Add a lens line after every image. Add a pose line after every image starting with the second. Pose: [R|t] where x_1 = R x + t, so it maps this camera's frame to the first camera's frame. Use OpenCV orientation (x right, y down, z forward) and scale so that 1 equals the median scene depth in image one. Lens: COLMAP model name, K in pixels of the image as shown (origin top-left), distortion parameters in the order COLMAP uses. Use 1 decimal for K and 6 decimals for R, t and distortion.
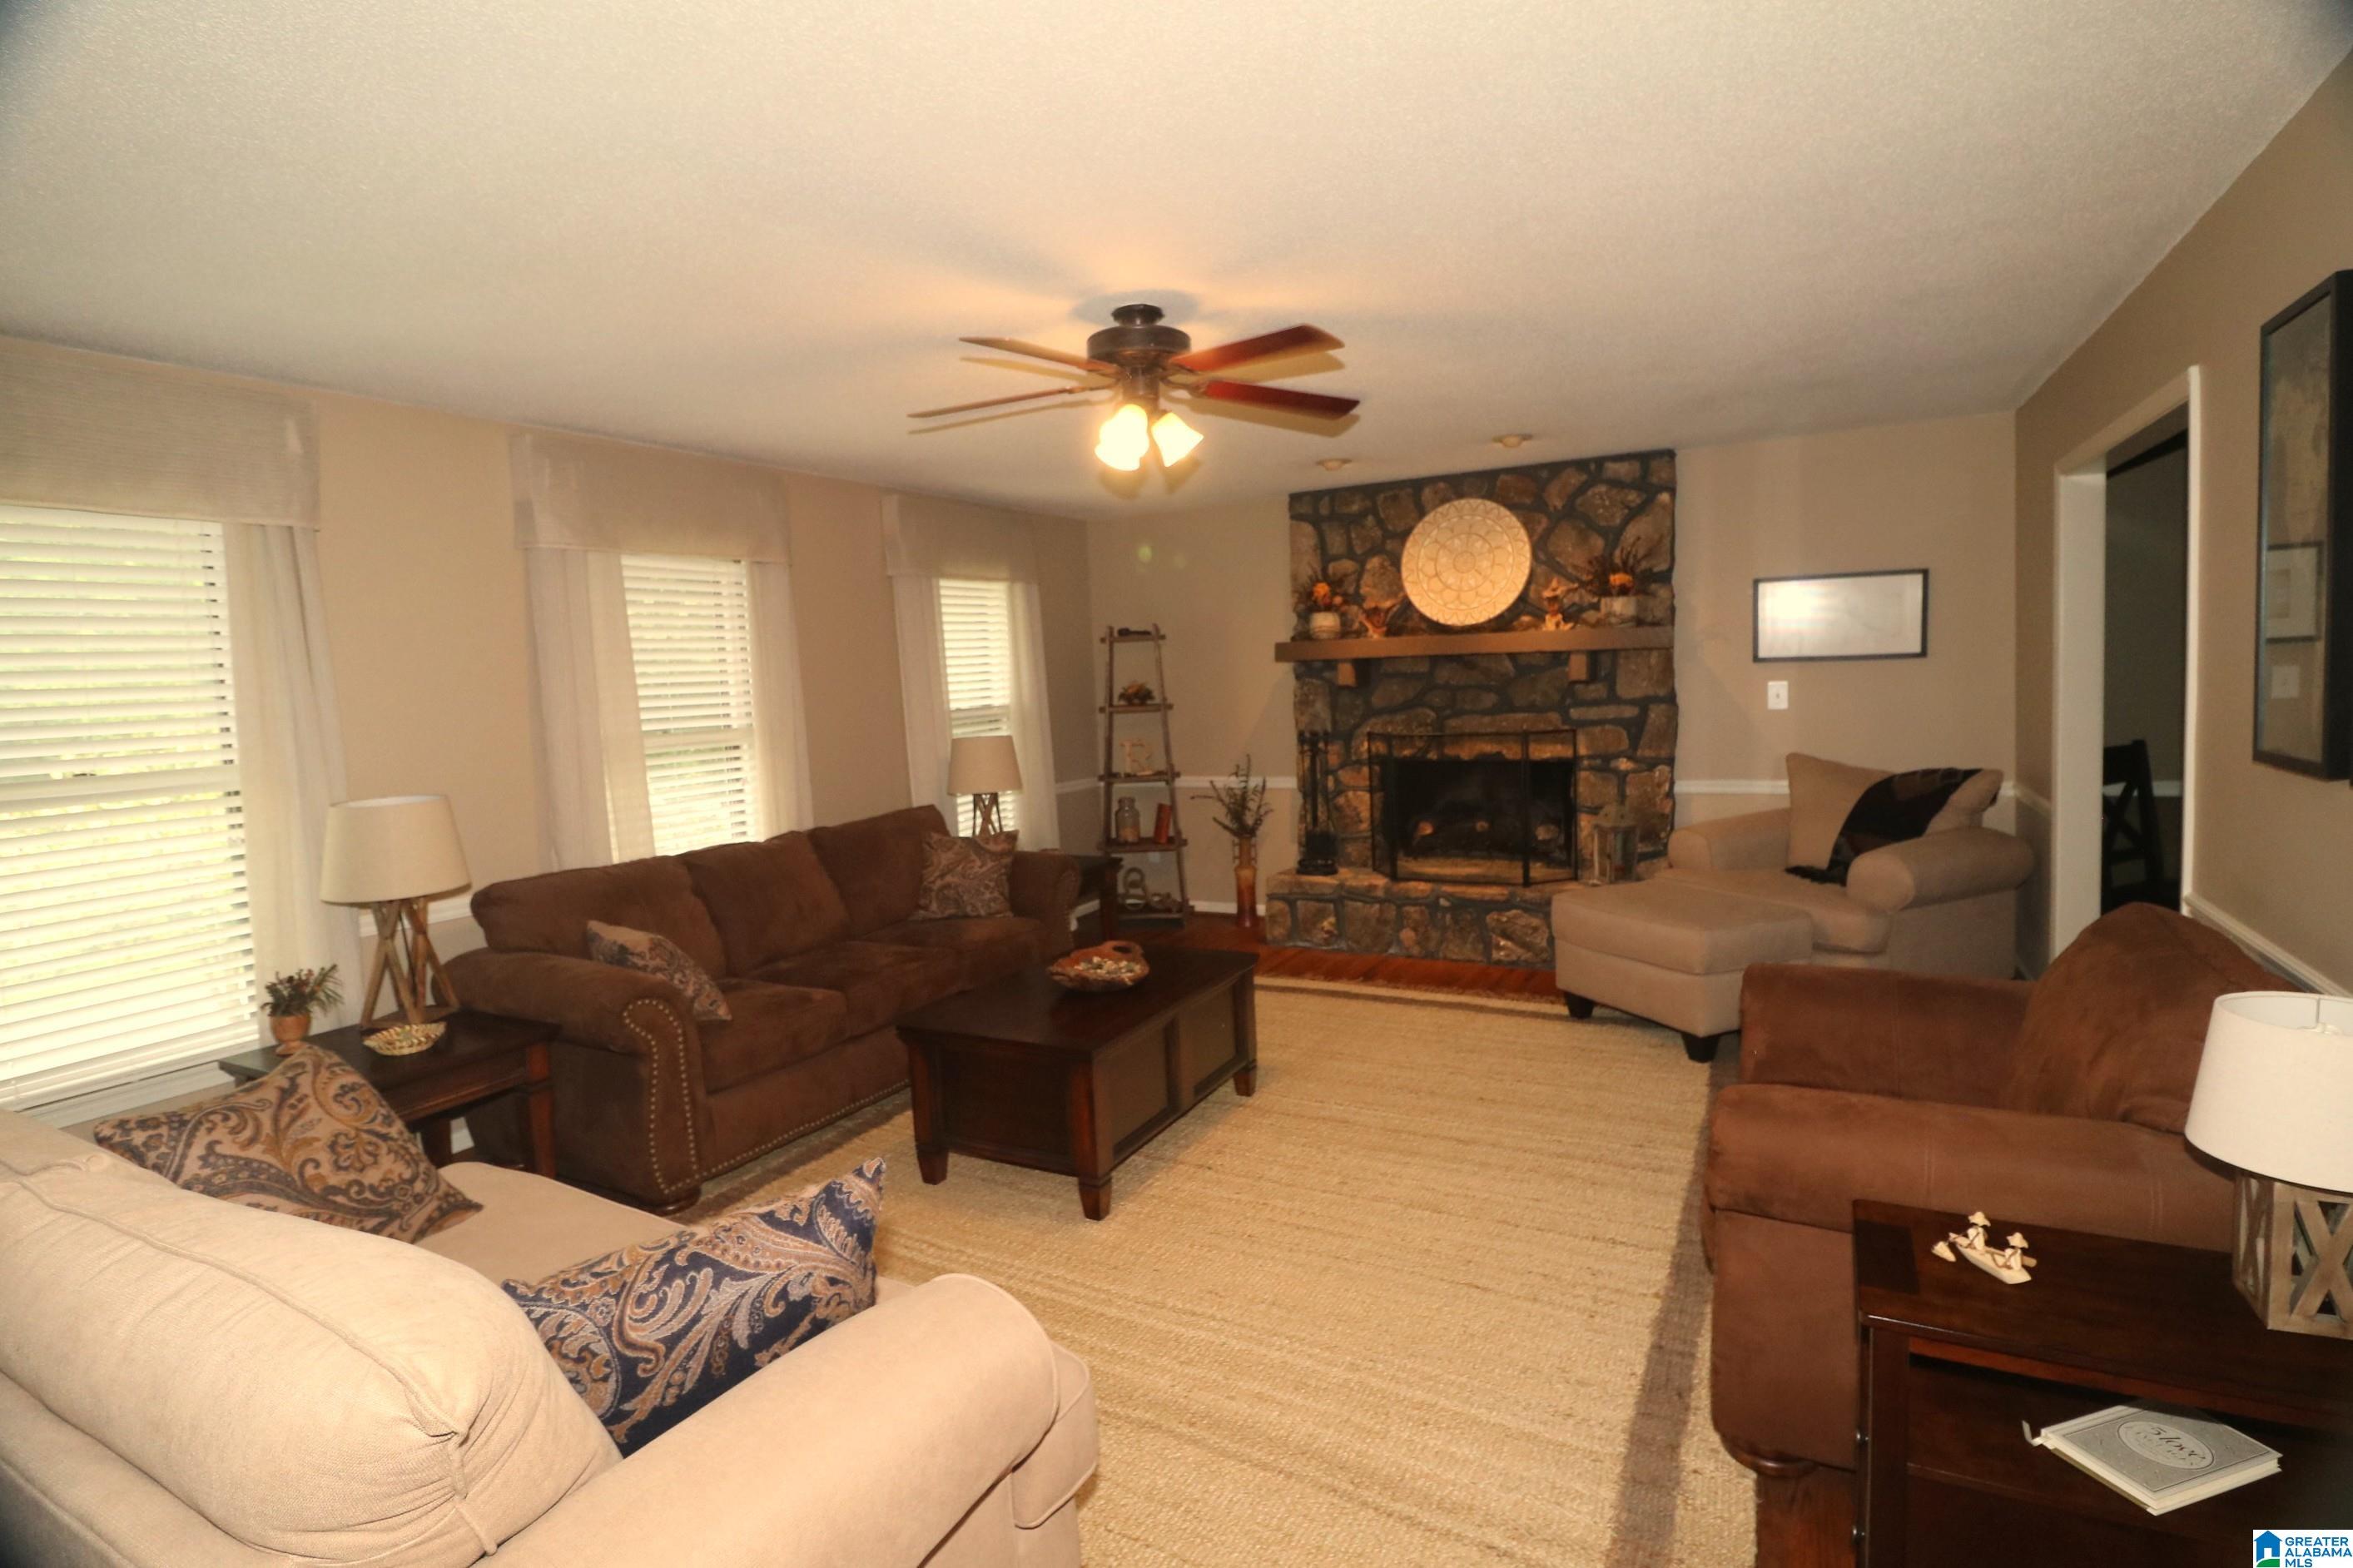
lens RADIAL K [[1123.3, 0, 1179.1], [0, 1123.3, 781.2], [0, 0, 1]] dist [-0.001884, -0.000219]
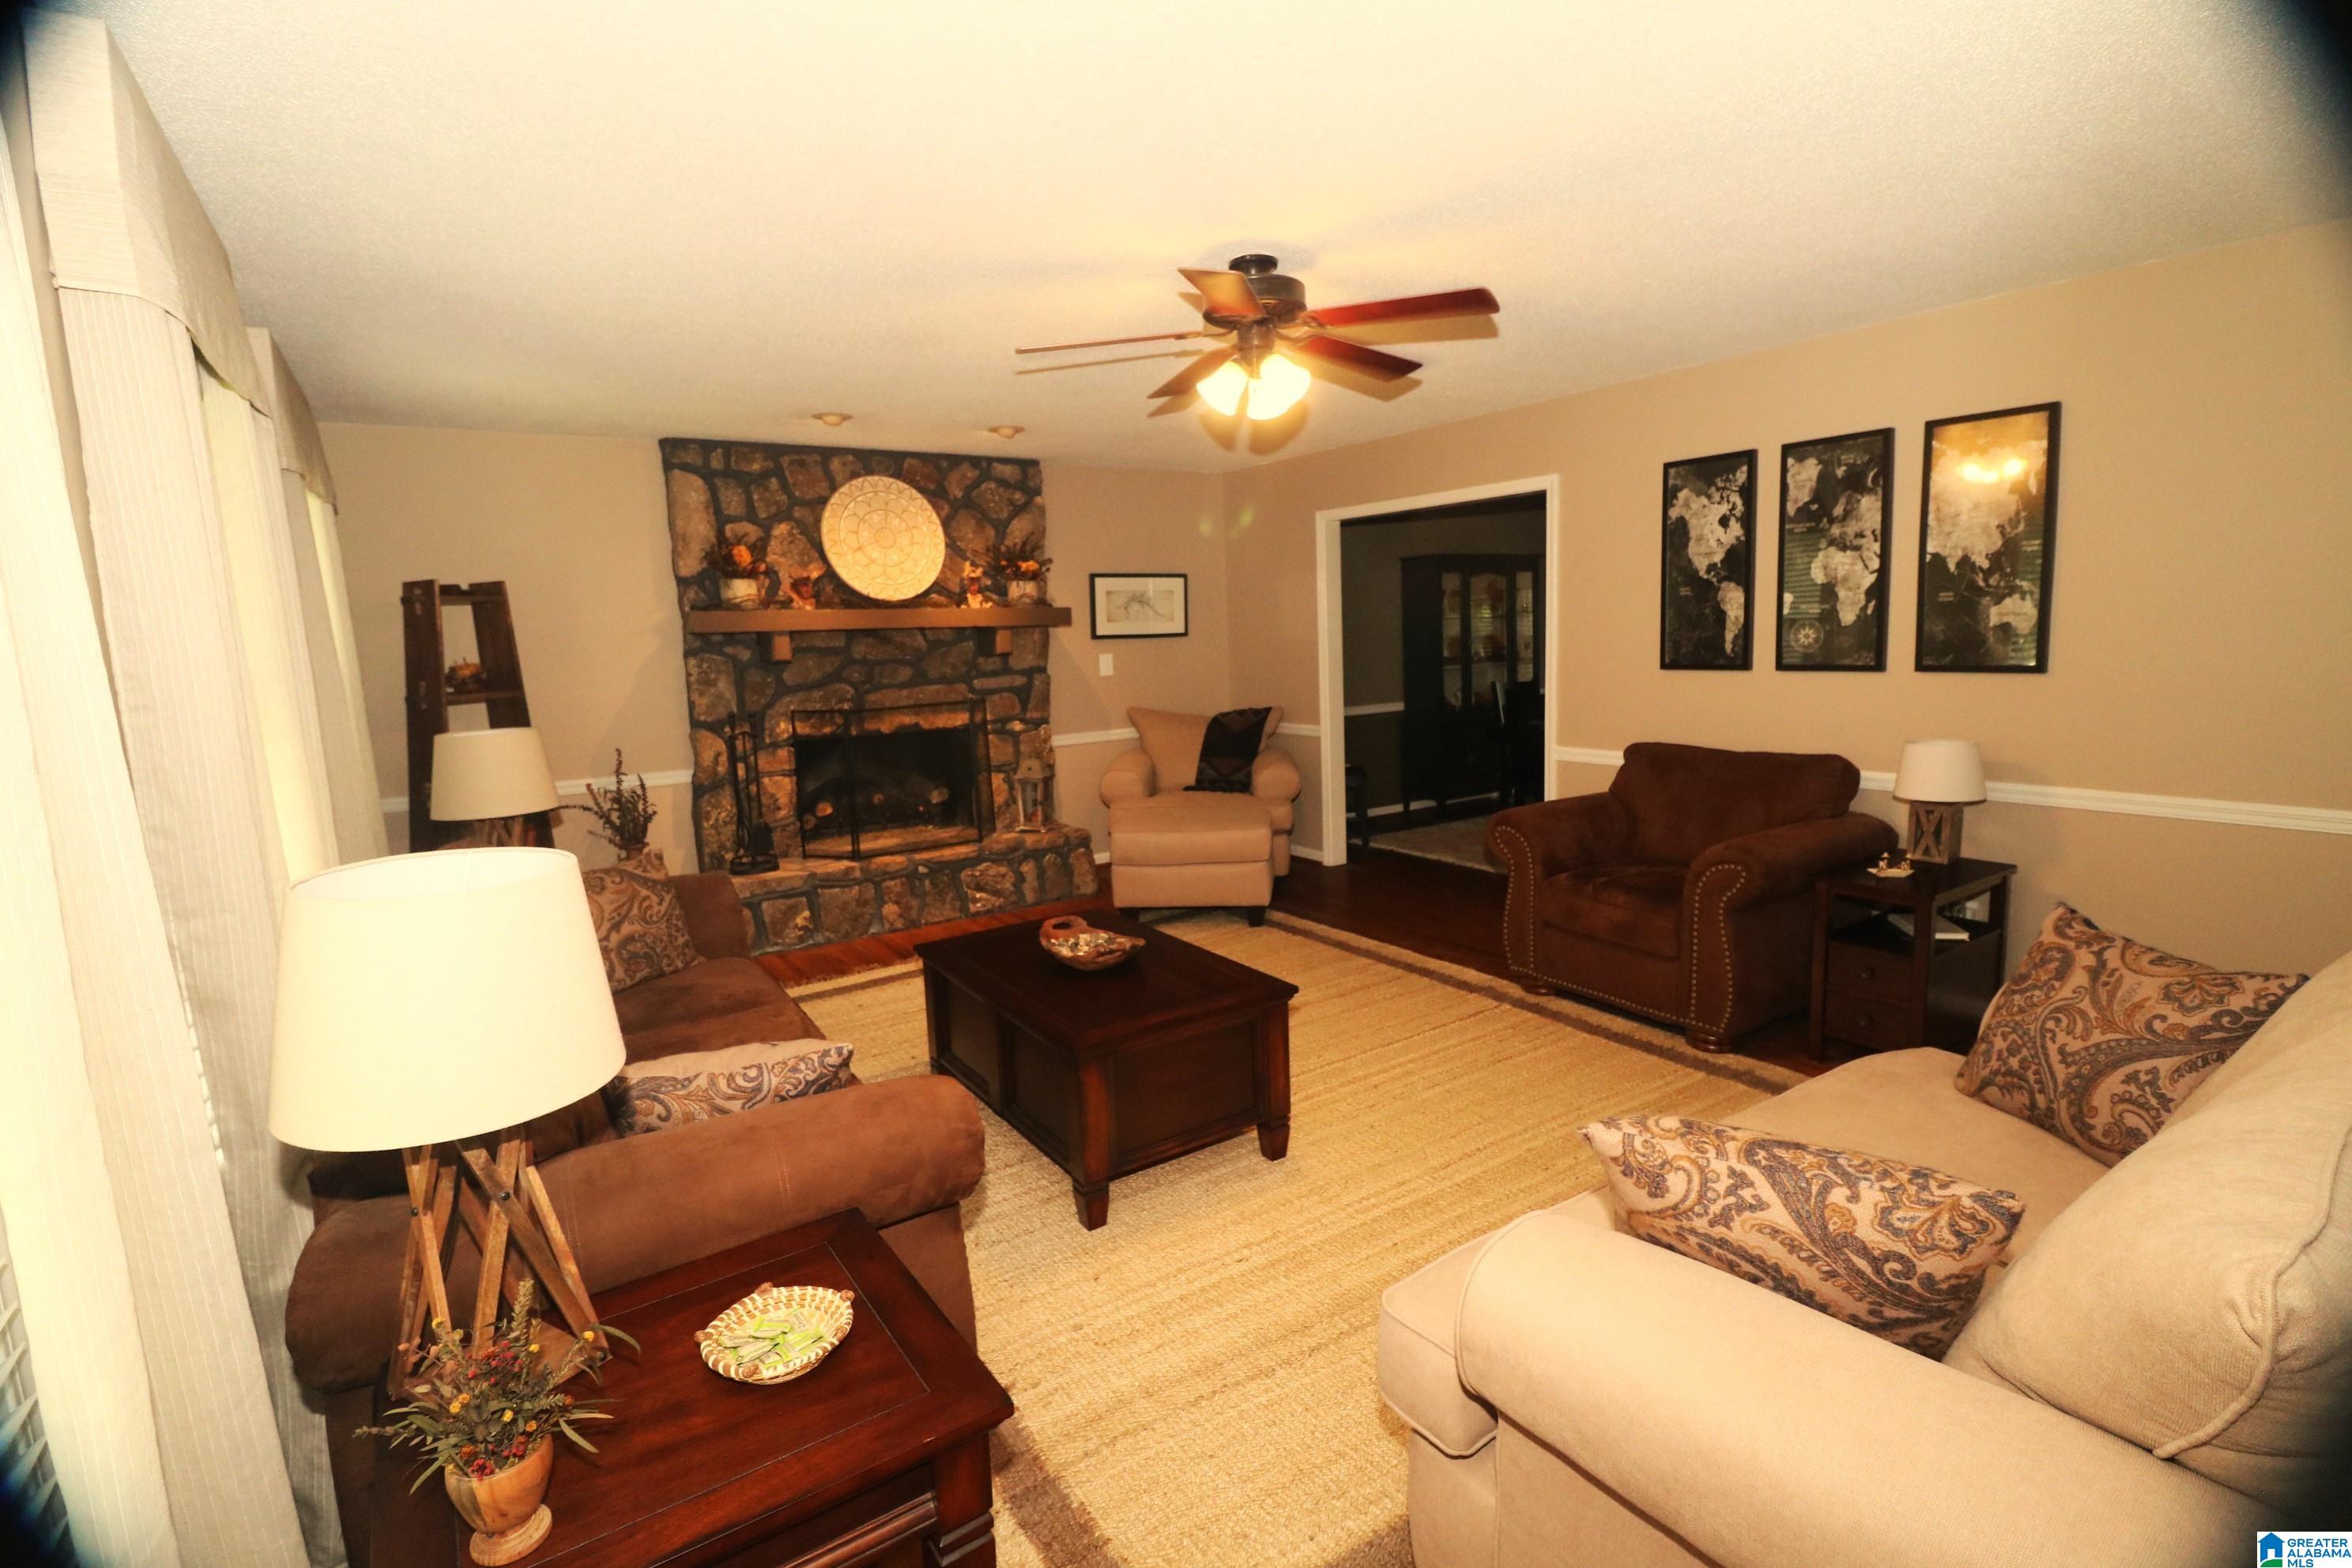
lens RADIAL K [[1122.9, 0, 1179.1], [0, 1122.9, 777.2], [0, 0, 1]] dist [-0.001884, -0.000219]
pose [[0.466237, -0.095013, 0.879543, -0.532312], [0.095931, 0.993783, 0.056502, -0.011432], [-0.879443, 0.058032, 0.472454, 0.292894]]
